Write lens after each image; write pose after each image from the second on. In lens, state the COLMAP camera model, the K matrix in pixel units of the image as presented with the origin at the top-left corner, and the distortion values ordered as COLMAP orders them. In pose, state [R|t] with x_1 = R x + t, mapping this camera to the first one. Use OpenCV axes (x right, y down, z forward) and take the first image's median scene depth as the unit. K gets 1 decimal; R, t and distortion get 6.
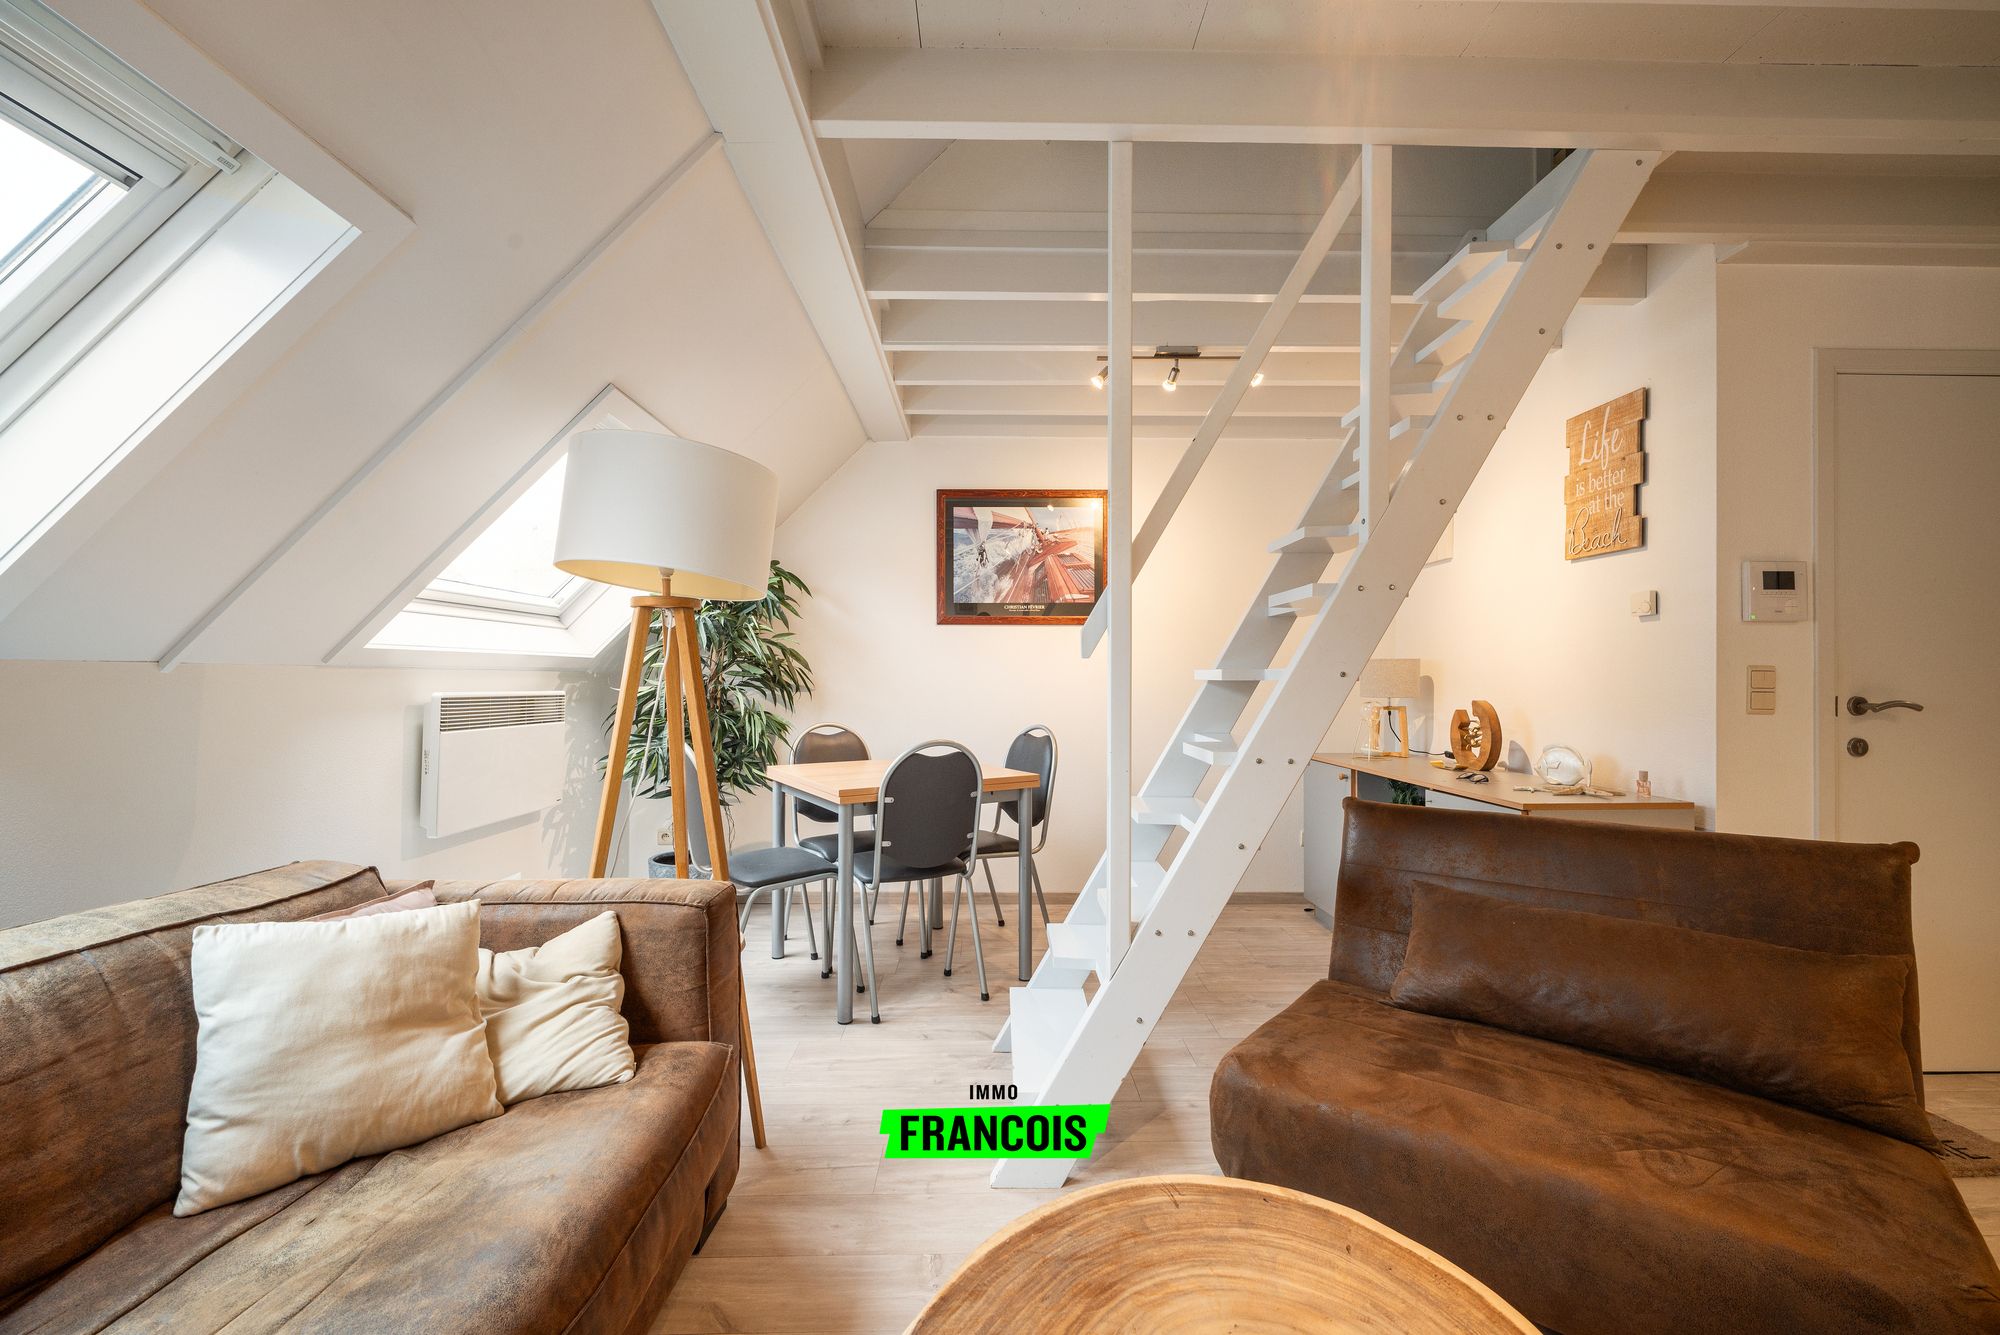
lens RADIAL K [[816.8, 0, 1010.0], [0, 816.8, 684.1], [0, 0, 1]] dist [-0.000161, -0.002201]
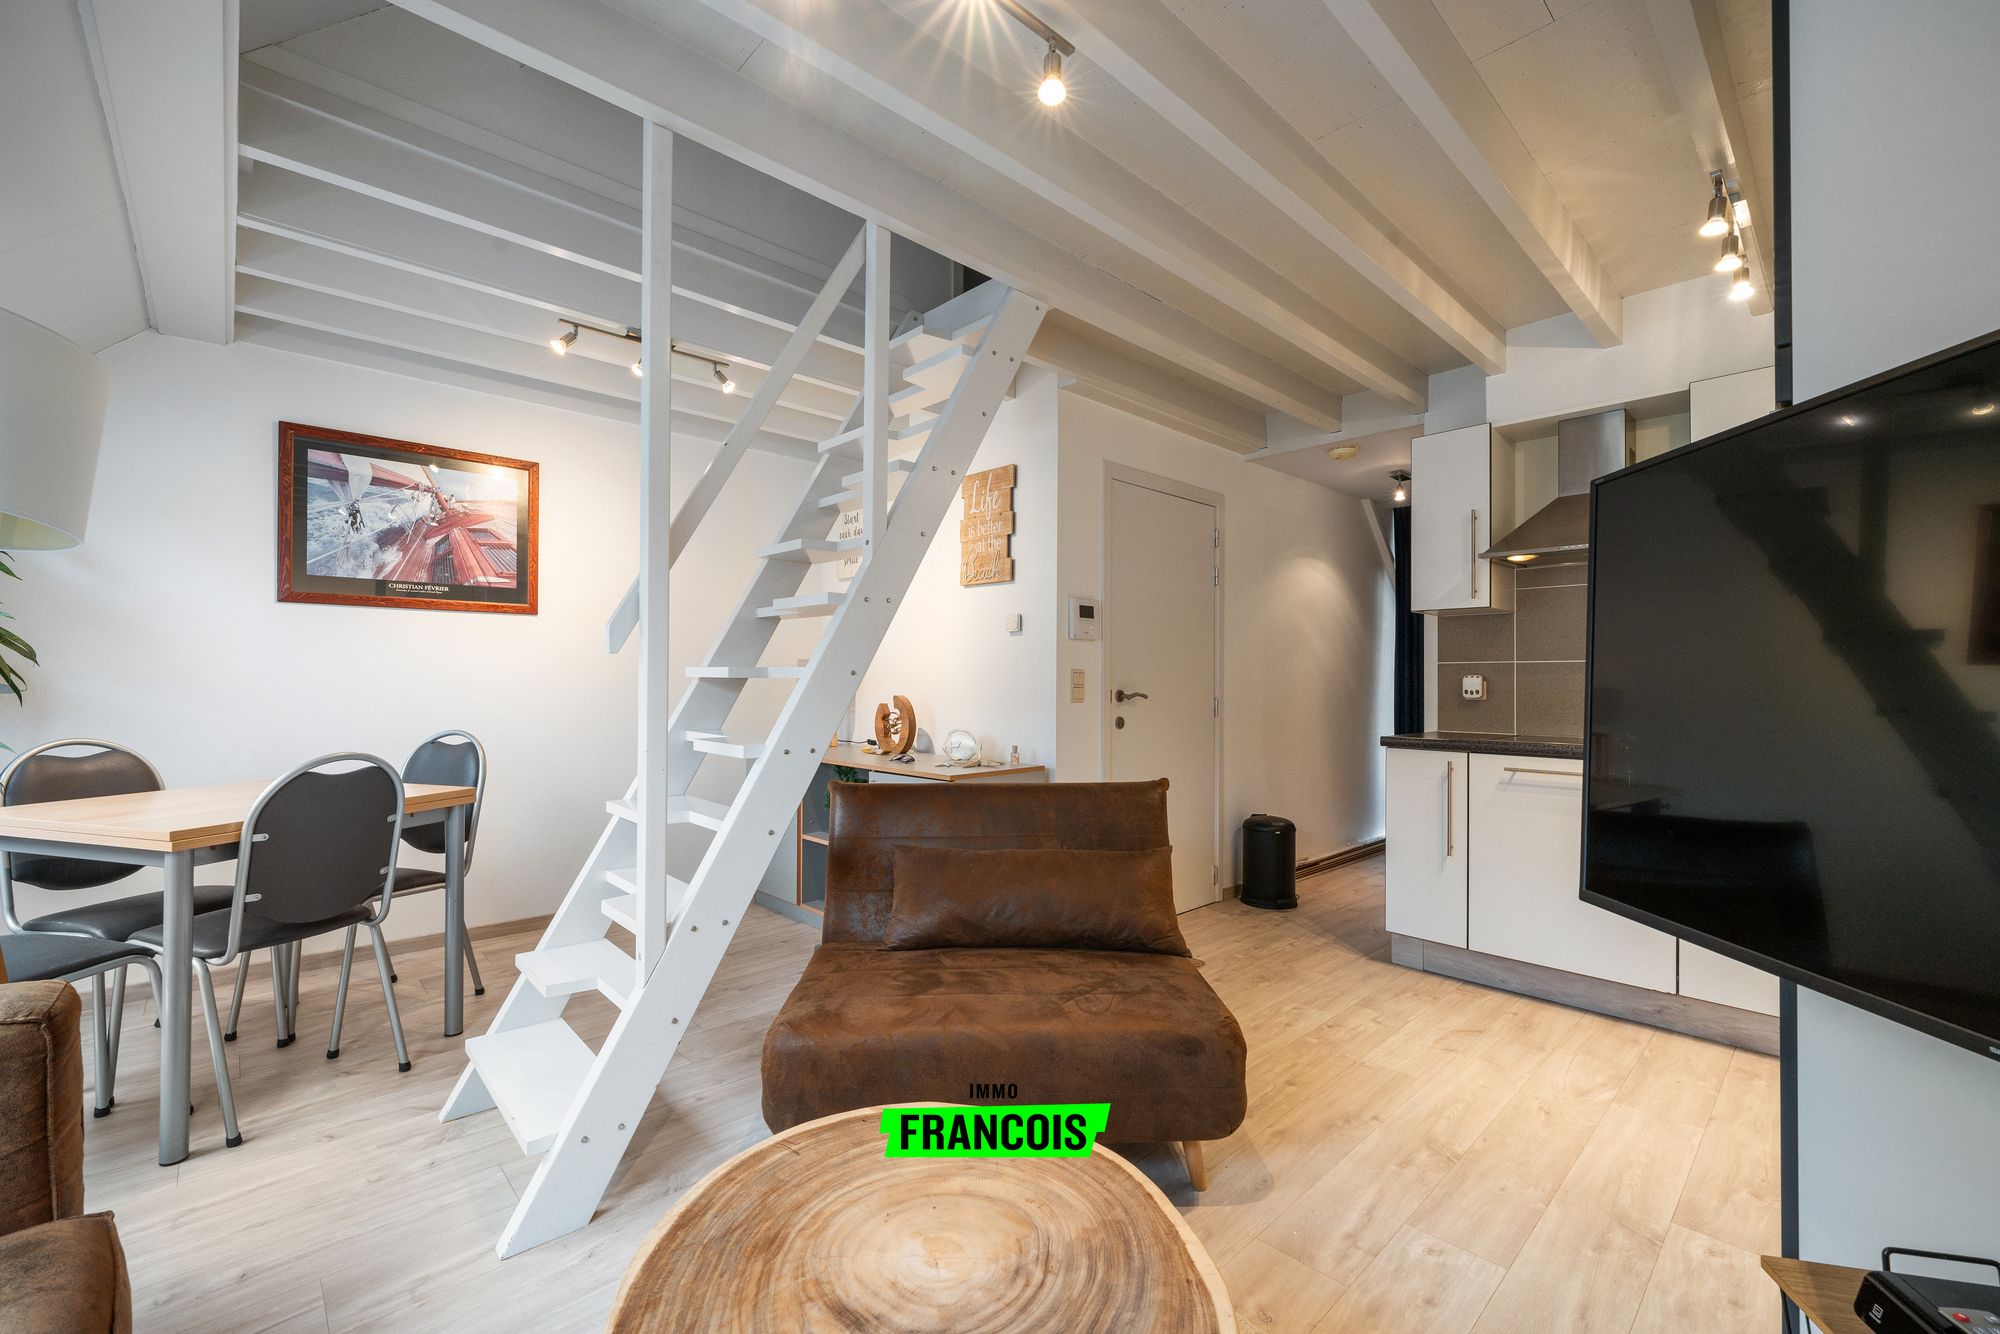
lens RADIAL K [[816.8, 0, 1010.0], [0, 816.8, 683.6], [0, 0, 1]] dist [-0.000161, -0.002201]
pose [[0.738769, -0.000559, 0.673958, -0.157072], [-0.000487, 0.999999, 0.001362, 0.001108], [-0.673958, -0.001334, 0.738768, -0.003603]]
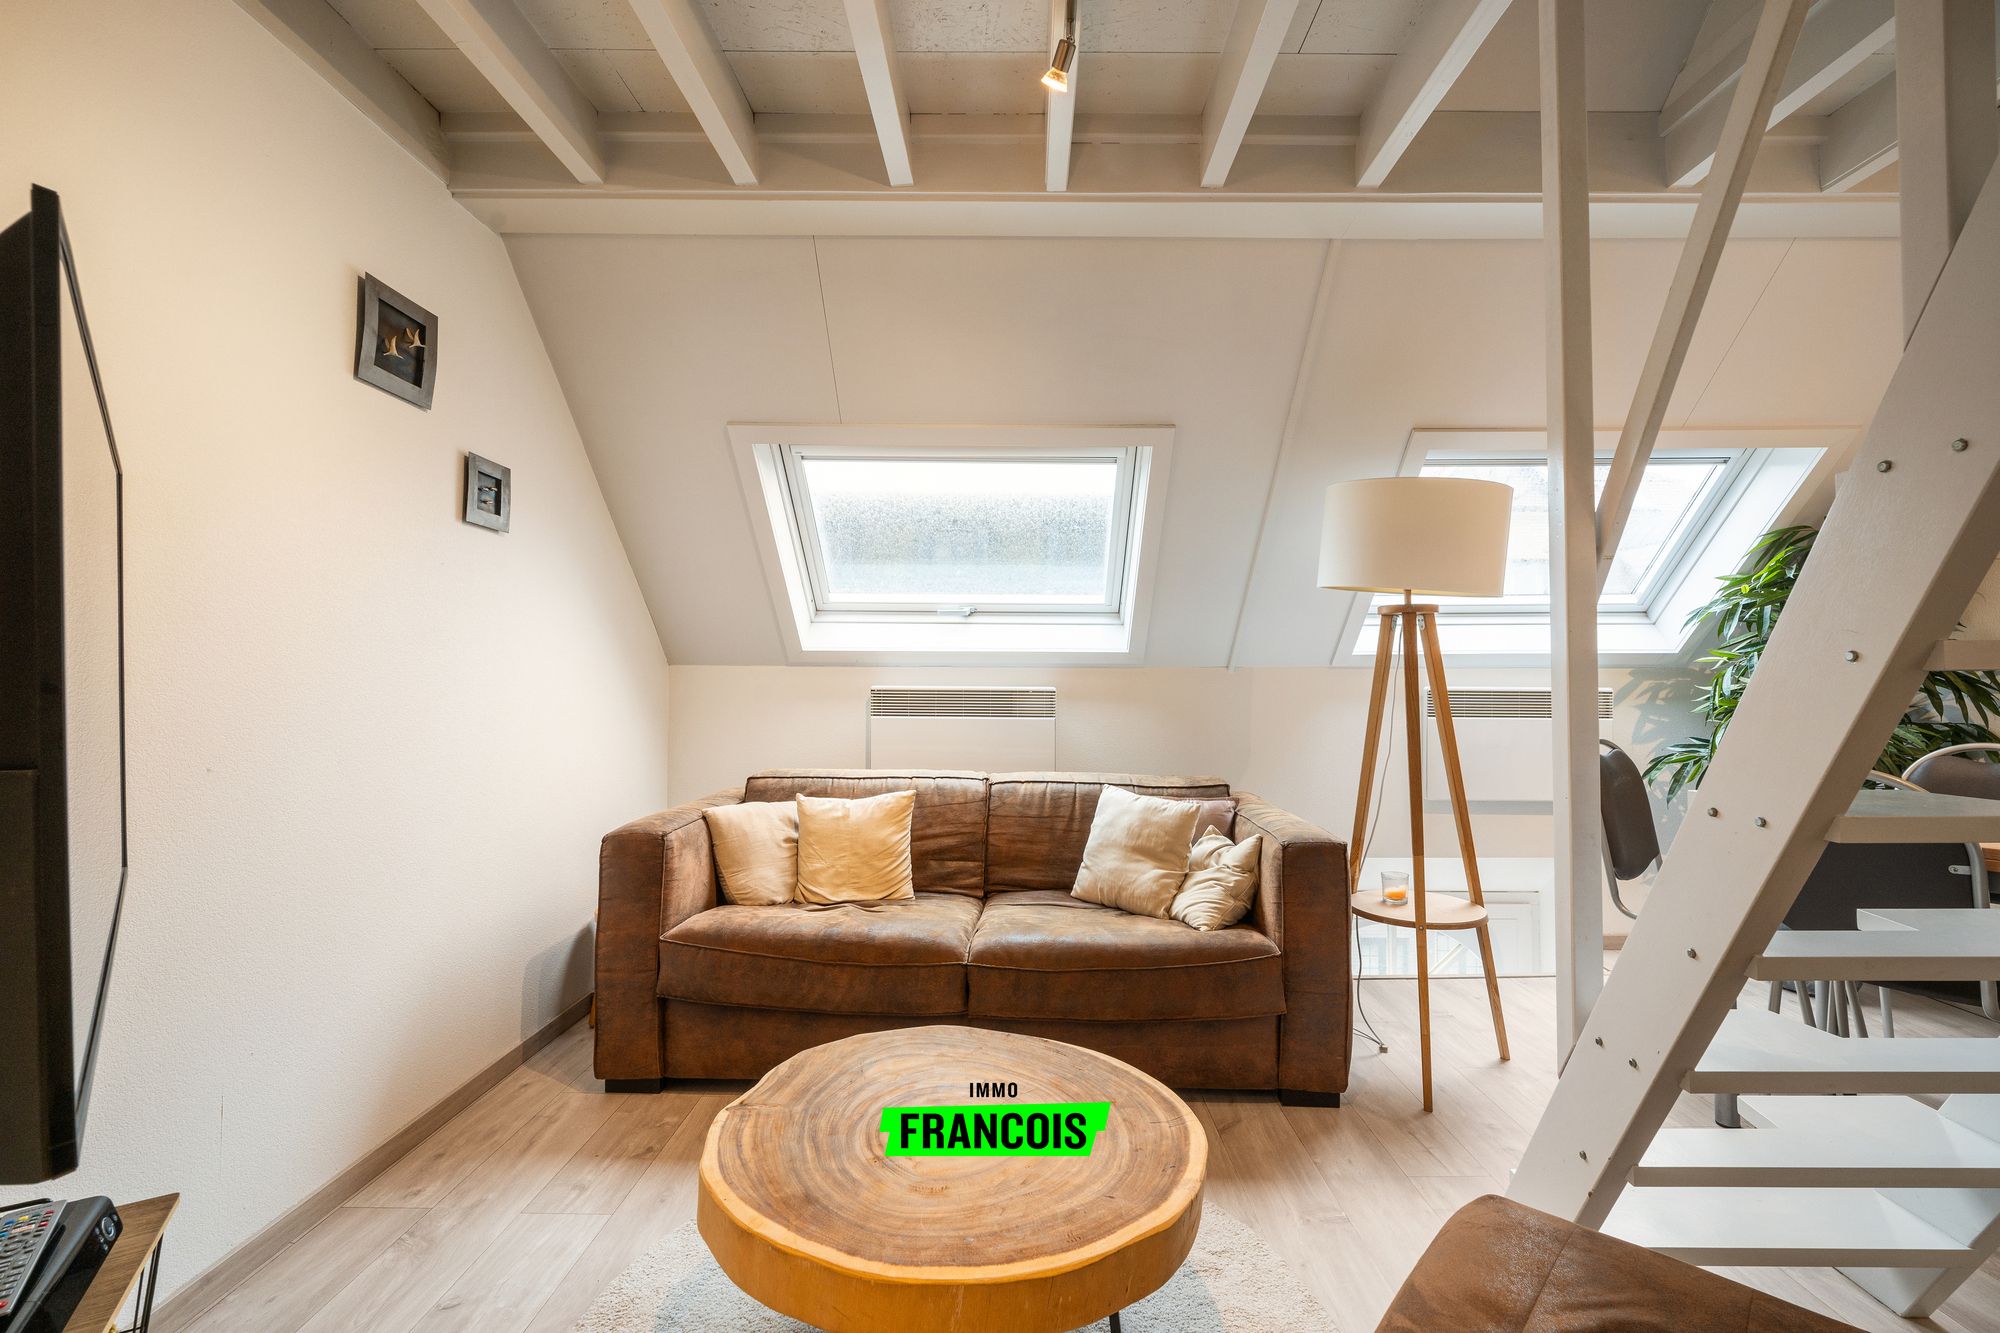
lens RADIAL K [[816.8, 0, 1010.0], [0, 816.8, 683.1], [0, 0, 1]] dist [-0.000161, -0.002201]
pose [[-0.025559, -0.001516, -0.999672, 0.653482], [-0.003625, 0.999992, -0.001424, 0.010257], [0.999667, 0.003588, -0.025565, 0.402604]]
